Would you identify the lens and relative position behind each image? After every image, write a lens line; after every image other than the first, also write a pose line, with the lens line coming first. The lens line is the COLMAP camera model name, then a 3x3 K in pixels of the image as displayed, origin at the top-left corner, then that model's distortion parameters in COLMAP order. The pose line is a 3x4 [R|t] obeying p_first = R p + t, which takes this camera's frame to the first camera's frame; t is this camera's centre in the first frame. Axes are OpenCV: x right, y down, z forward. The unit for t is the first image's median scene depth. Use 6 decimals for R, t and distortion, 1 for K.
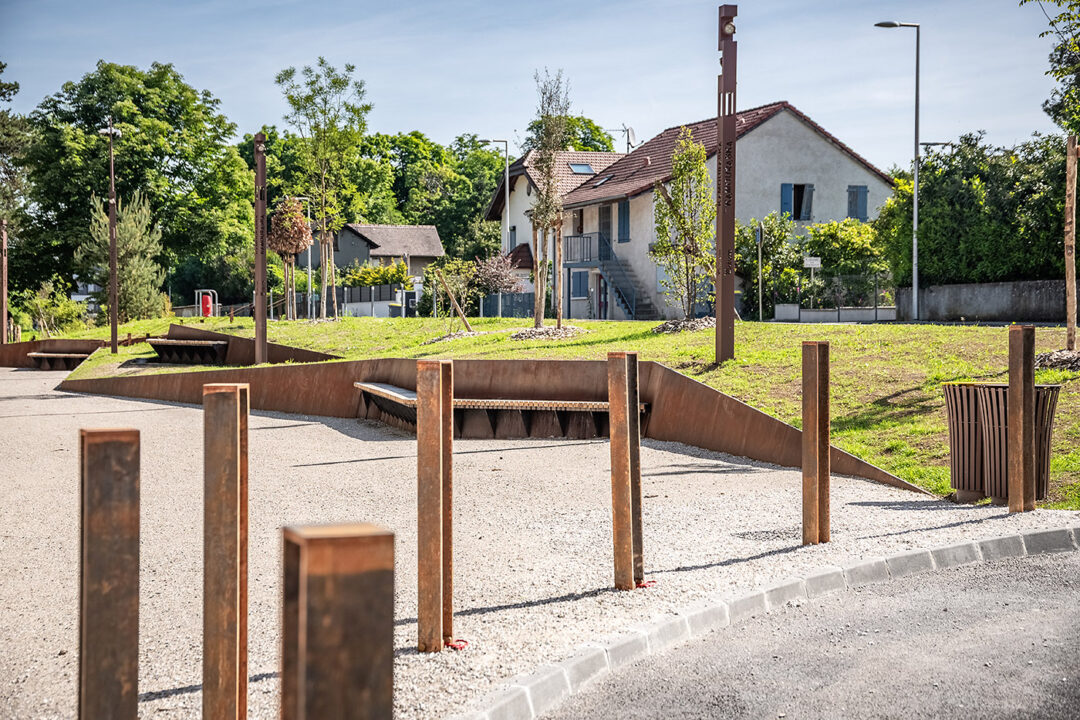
lens RADIAL K [[1692.2, 0, 540.2], [0, 1692.2, 362.3], [0, 0, 1]] dist [0.167889, 0.000000]
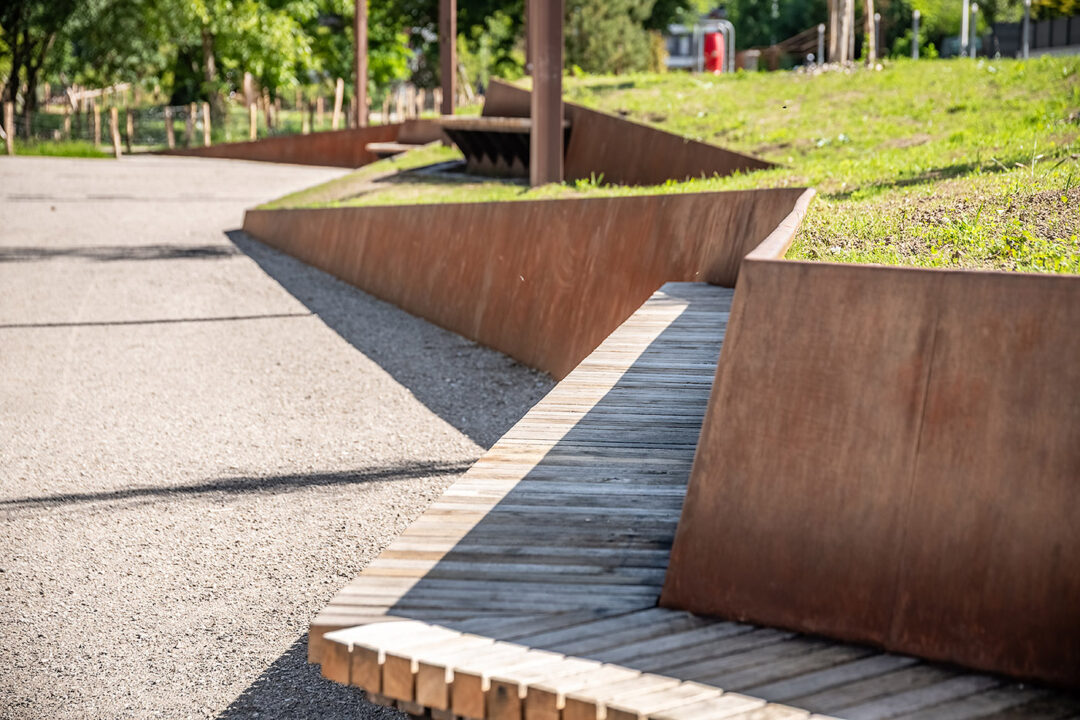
lens RADIAL K [[2366.3, 0, 536.0], [0, 2366.3, 360.3], [0, 0, 1]] dist [0.345697, 0.000000]
pose [[0.943104, 0.040627, -0.330005, -0.006513], [-0.012584, 0.996157, 0.086676, -0.003149], [0.332258, -0.077592, 0.939991, 0.323102]]
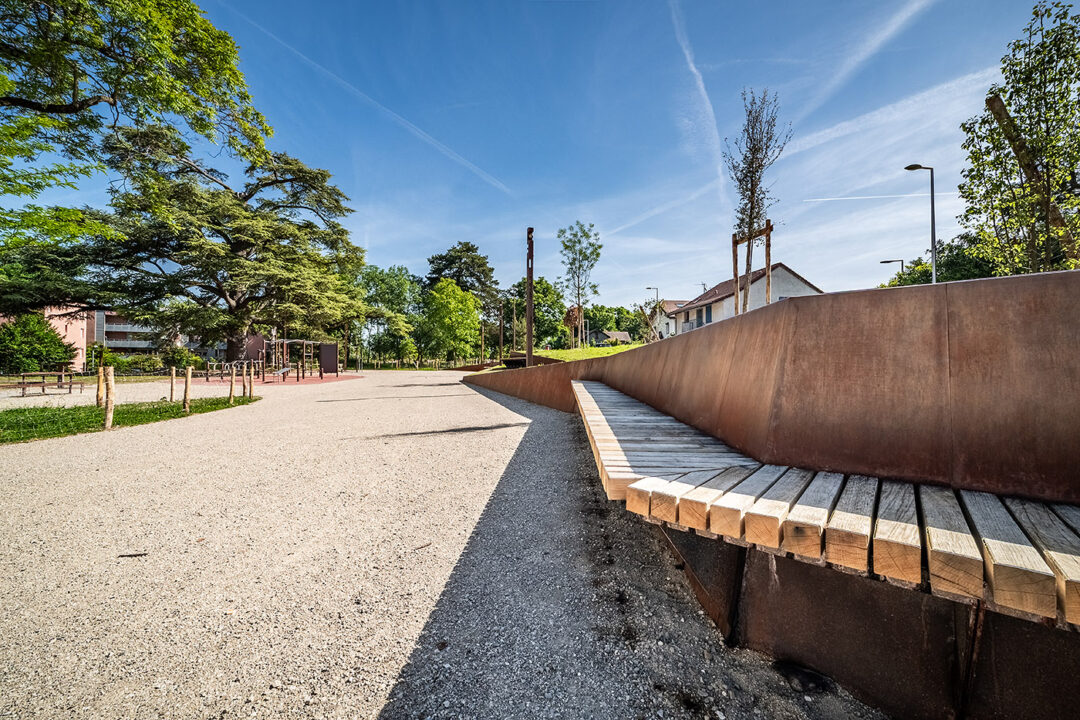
lens RADIAL K [[417.7, 0, 541.2], [0, 417.7, 353.8], [0, 0, 1]] dist [0.003393, 0.001593]
pose [[0.965586, -0.004755, -0.260041, -0.028124], [-0.007065, 0.998984, -0.044499, 0.003470], [0.259988, 0.044805, 0.964572, 0.355365]]
